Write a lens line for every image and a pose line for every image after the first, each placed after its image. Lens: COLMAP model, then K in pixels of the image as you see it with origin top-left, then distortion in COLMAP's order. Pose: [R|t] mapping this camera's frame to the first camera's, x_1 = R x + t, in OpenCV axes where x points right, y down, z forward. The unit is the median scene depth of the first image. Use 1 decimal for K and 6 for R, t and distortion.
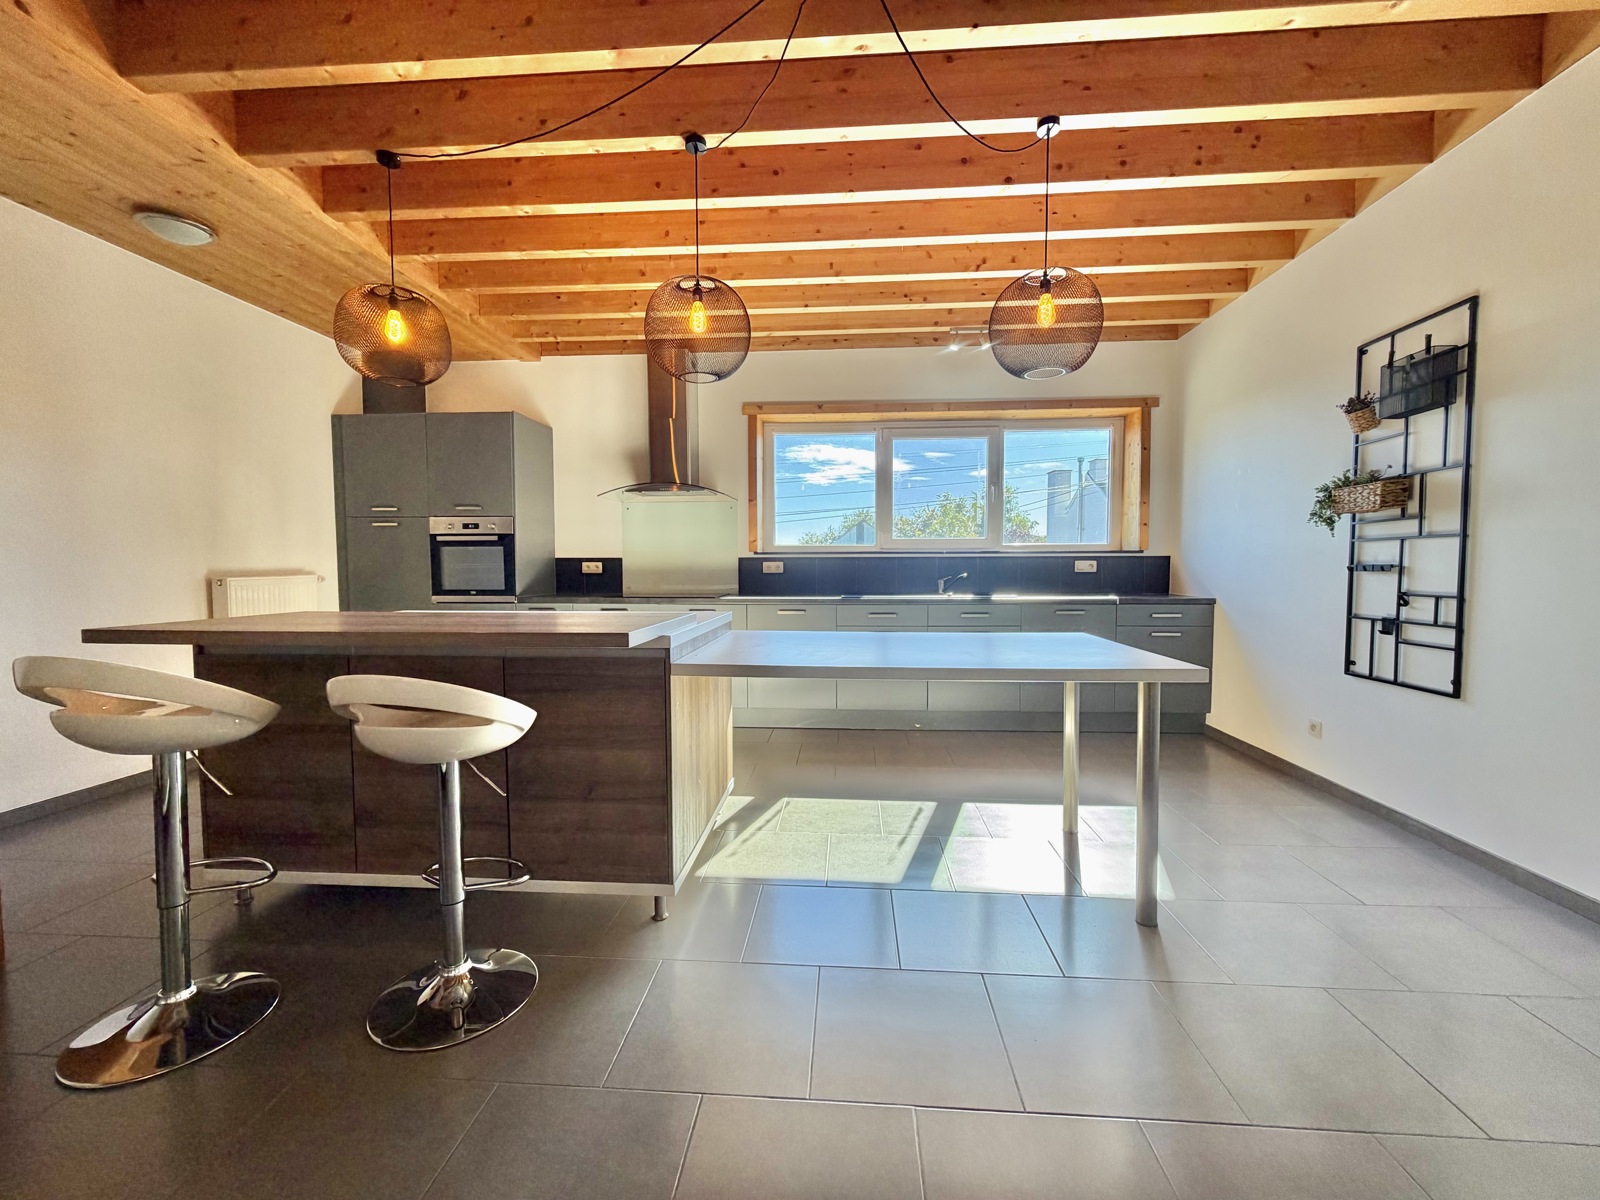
lens RADIAL K [[637.2, 0, 805.9], [0, 637.2, 605.7], [0, 0, 1]] dist [0.002897, -0.000192]
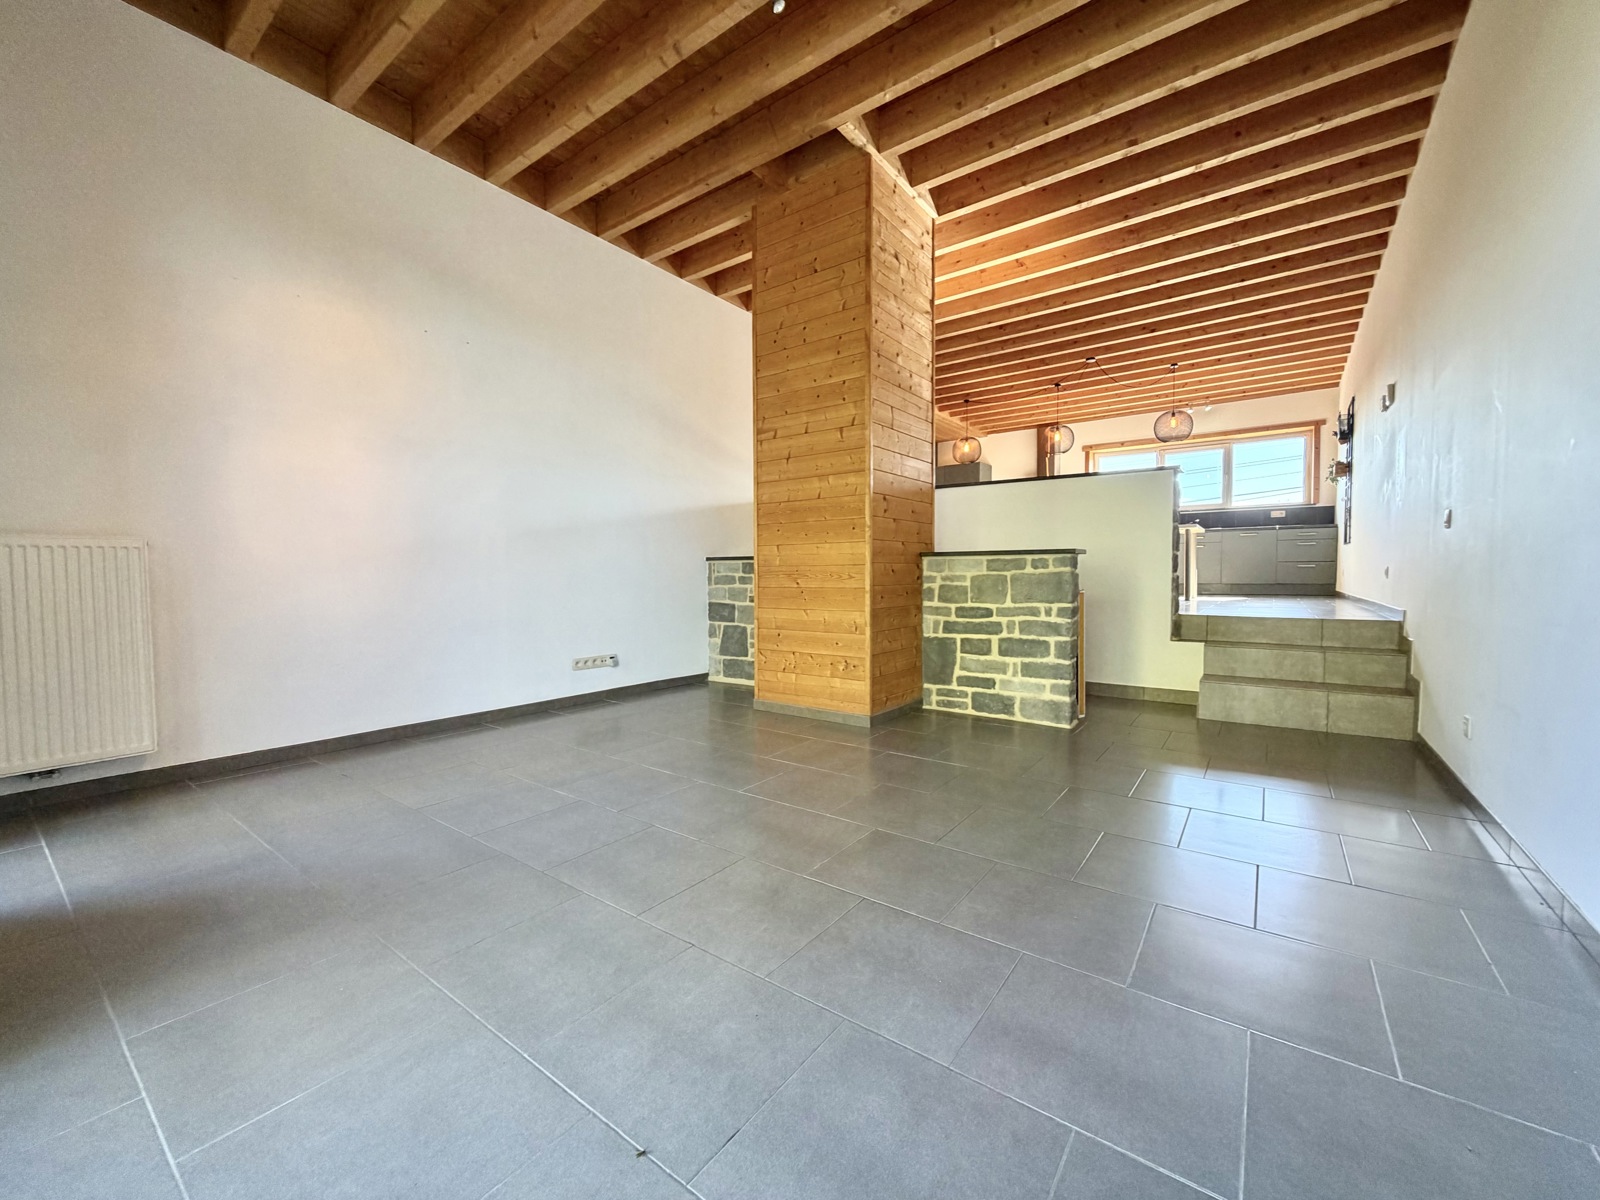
lens RADIAL K [[641.5, 0, 800.0], [0, 641.5, 600.0], [0, 0, 1]] dist [0.001044, 0.000016]
pose [[0.843221, 0.027602, -0.536858, 0.299625], [-0.032194, 0.999481, 0.000822, 0.255628], [0.536602, 0.016590, 0.843672, -1.456701]]
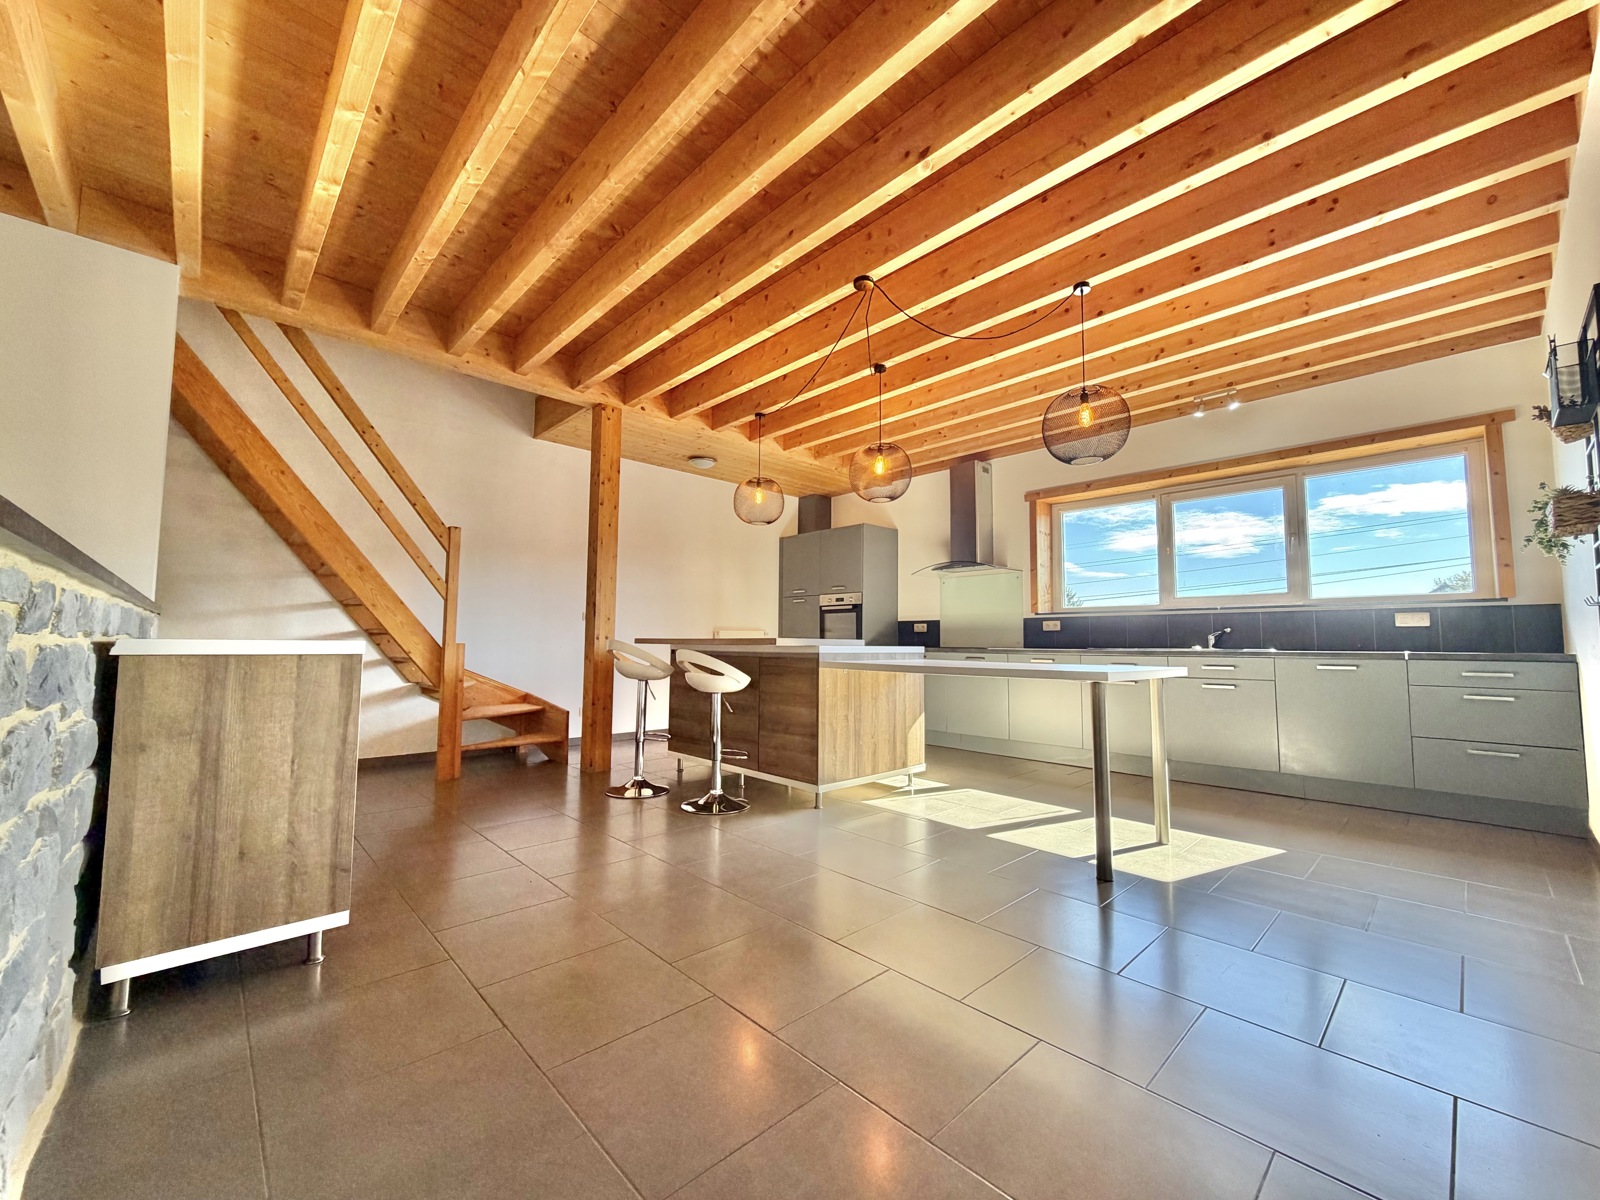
lens RADIAL K [[637.2, 0, 805.9], [0, 637.2, 605.7], [0, 0, 1]] dist [0.002897, -0.000192]
pose [[0.739936, -0.032949, -0.671870, 0.451488], [-0.054684, 0.992548, -0.108899, 0.061820], [0.670451, 0.117319, 0.732620, -0.177029]]
